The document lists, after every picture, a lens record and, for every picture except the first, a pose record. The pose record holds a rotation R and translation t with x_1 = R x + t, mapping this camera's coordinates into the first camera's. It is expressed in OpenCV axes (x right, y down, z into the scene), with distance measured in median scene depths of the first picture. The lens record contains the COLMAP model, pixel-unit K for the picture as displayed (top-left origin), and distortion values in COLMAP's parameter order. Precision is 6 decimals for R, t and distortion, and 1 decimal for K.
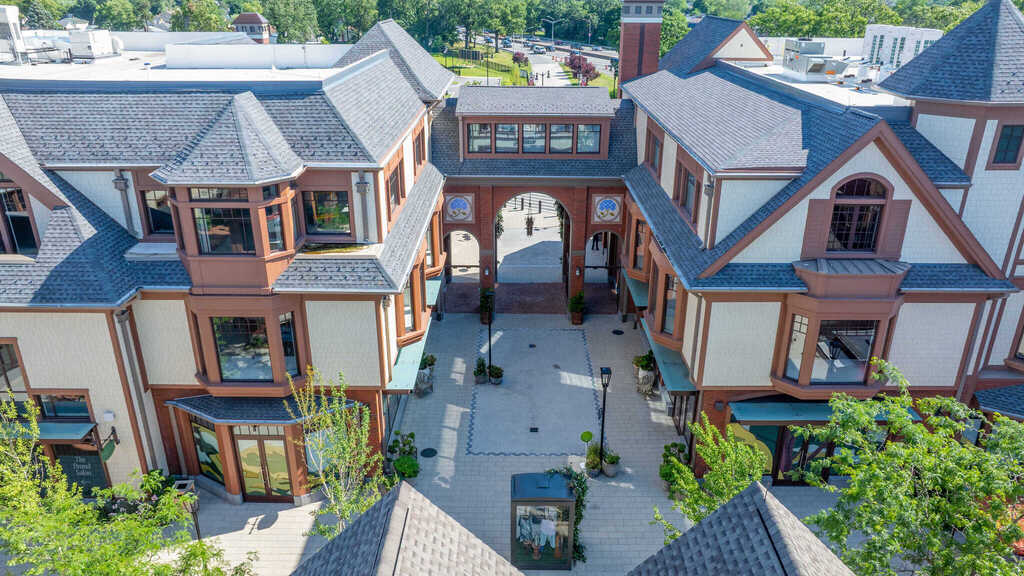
lens RADIAL K [[716.3, 0, 512.0], [0, 716.3, 288.0], [0, 0, 1]] dist [-0.015958, 0.001828]
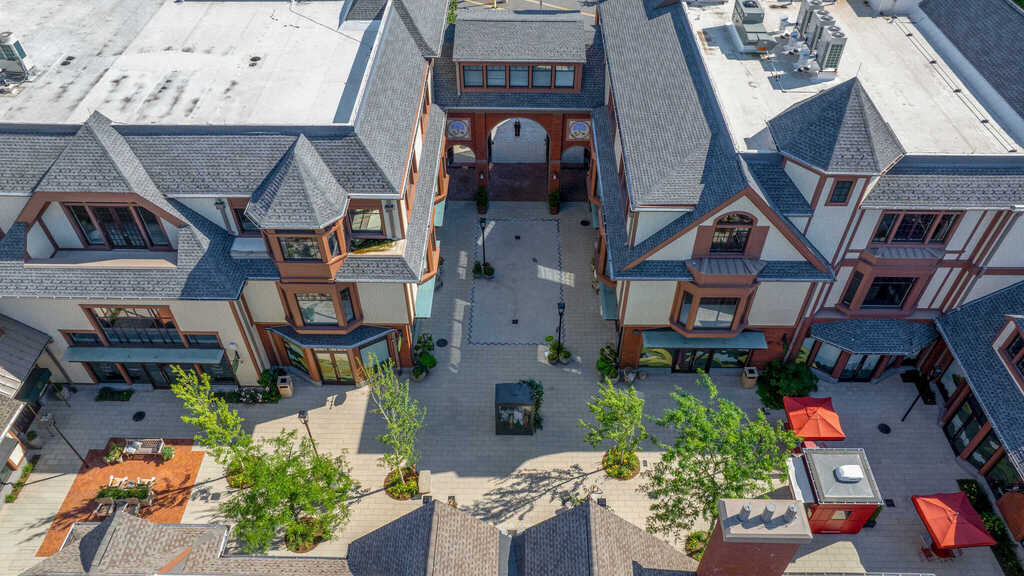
lens RADIAL K [[716.3, 0, 512.0], [0, 716.3, 288.0], [0, 0, 1]] dist [-0.015958, 0.001828]
pose [[0.999963, 0.002646, -0.008124, 0.044459], [0.000655, 0.924298, 0.381671, -0.507171], [0.008519, -0.381662, 0.924263, -0.356931]]
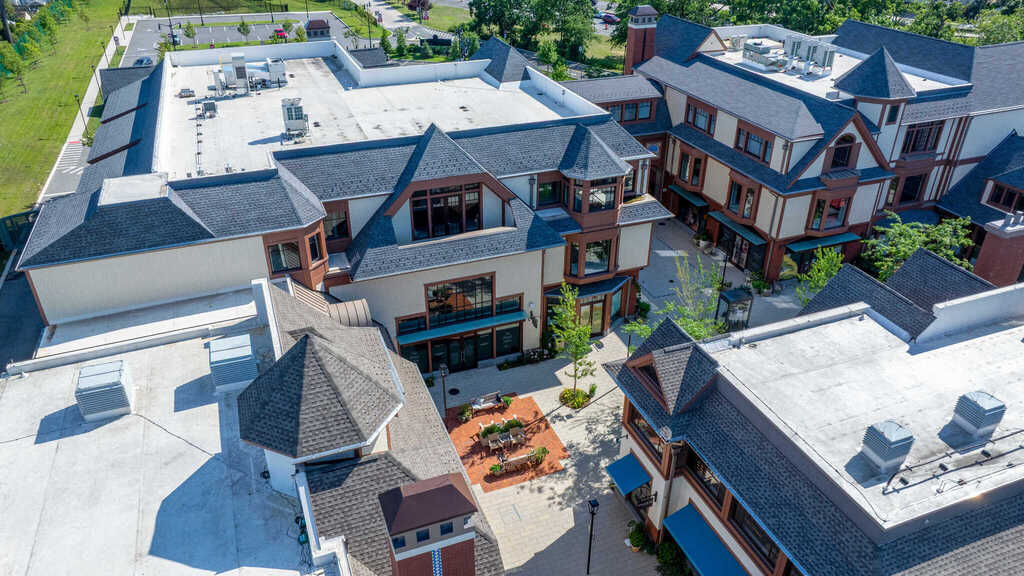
lens RADIAL K [[716.3, 0, 512.0], [0, 716.3, 288.0], [0, 0, 1]] dist [-0.015958, 0.001828]
pose [[0.928458, -0.185091, 0.322036, -1.179734], [0.139766, 0.977370, 0.158786, -0.169153], [-0.344138, -0.102417, 0.933317, -0.720816]]
